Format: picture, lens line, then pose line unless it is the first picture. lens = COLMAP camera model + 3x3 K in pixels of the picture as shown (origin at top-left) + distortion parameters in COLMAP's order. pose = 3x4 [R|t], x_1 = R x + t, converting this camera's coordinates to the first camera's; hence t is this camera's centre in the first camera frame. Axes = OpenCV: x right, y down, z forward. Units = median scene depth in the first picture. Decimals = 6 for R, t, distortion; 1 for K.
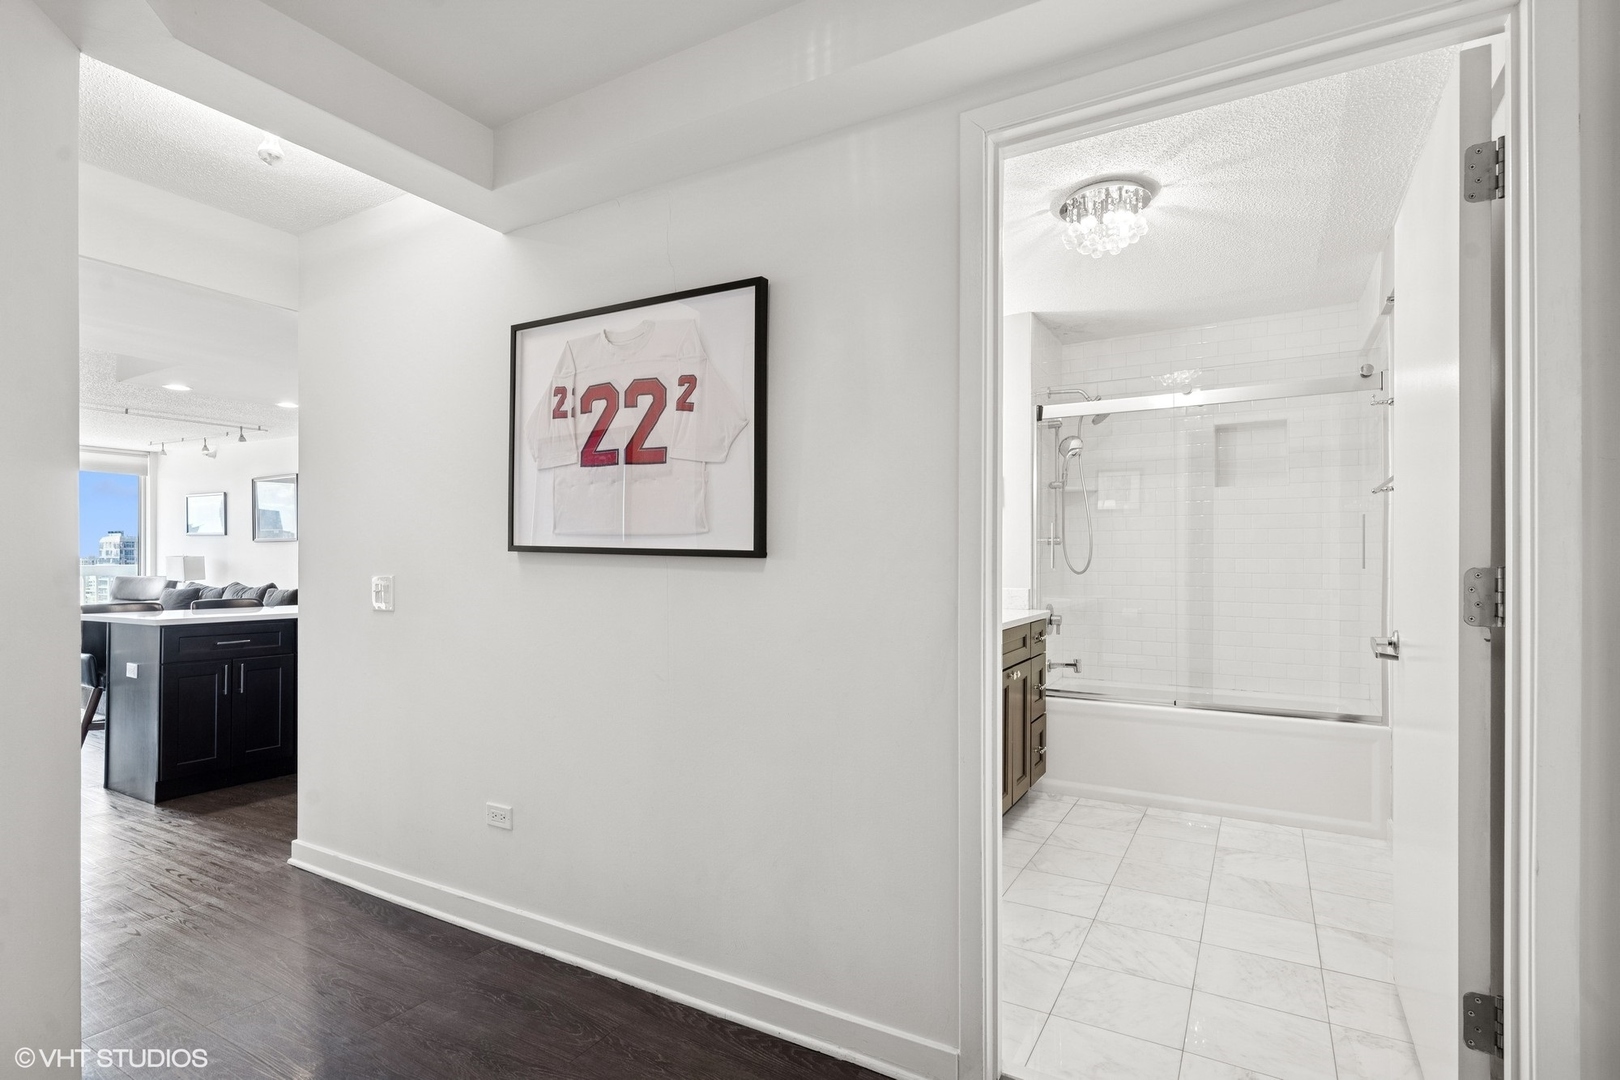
lens RADIAL K [[781.8, 0, 807.8], [0, 781.8, 556.8], [0, 0, 1]] dist [-0.002050, 0.000351]
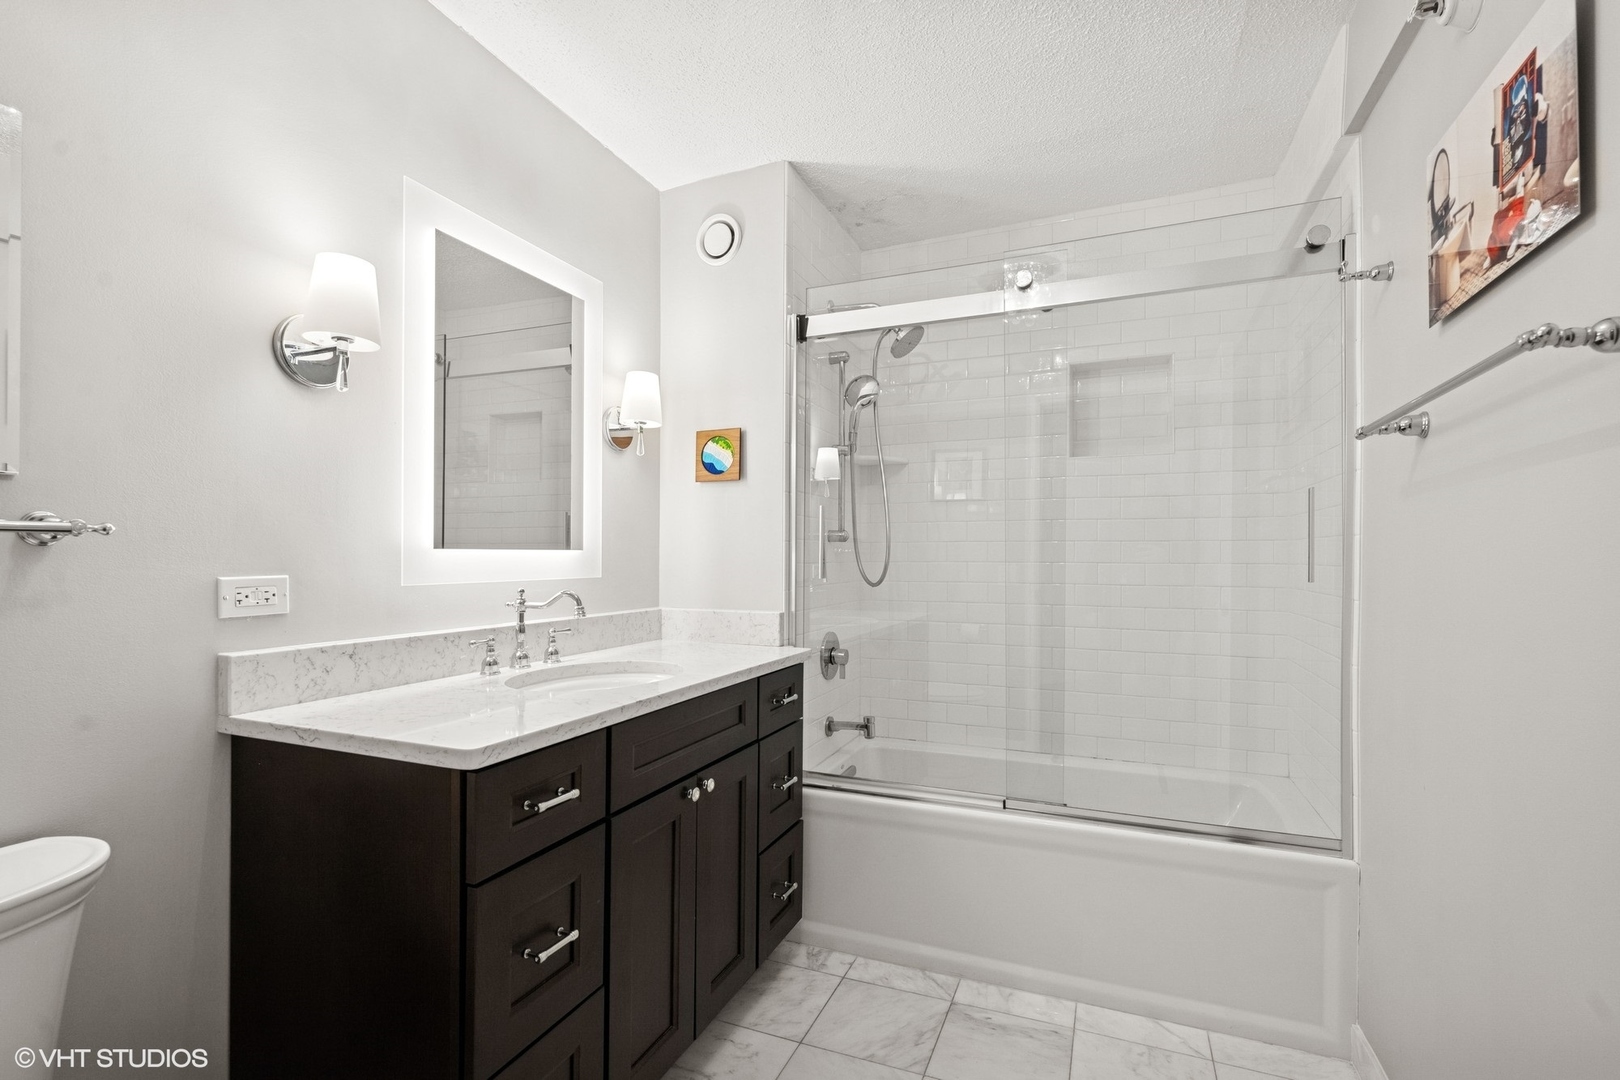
lens RADIAL K [[726.6, 0, 809.5], [0, 726.6, 563.4], [0, 0, 1]] dist [-0.001467, 0.000205]
pose [[0.991556, -0.000867, 0.129673, 0.229258], [-0.000037, 0.999976, 0.006971, -0.001474], [-0.129676, -0.006917, 0.991532, 0.429713]]
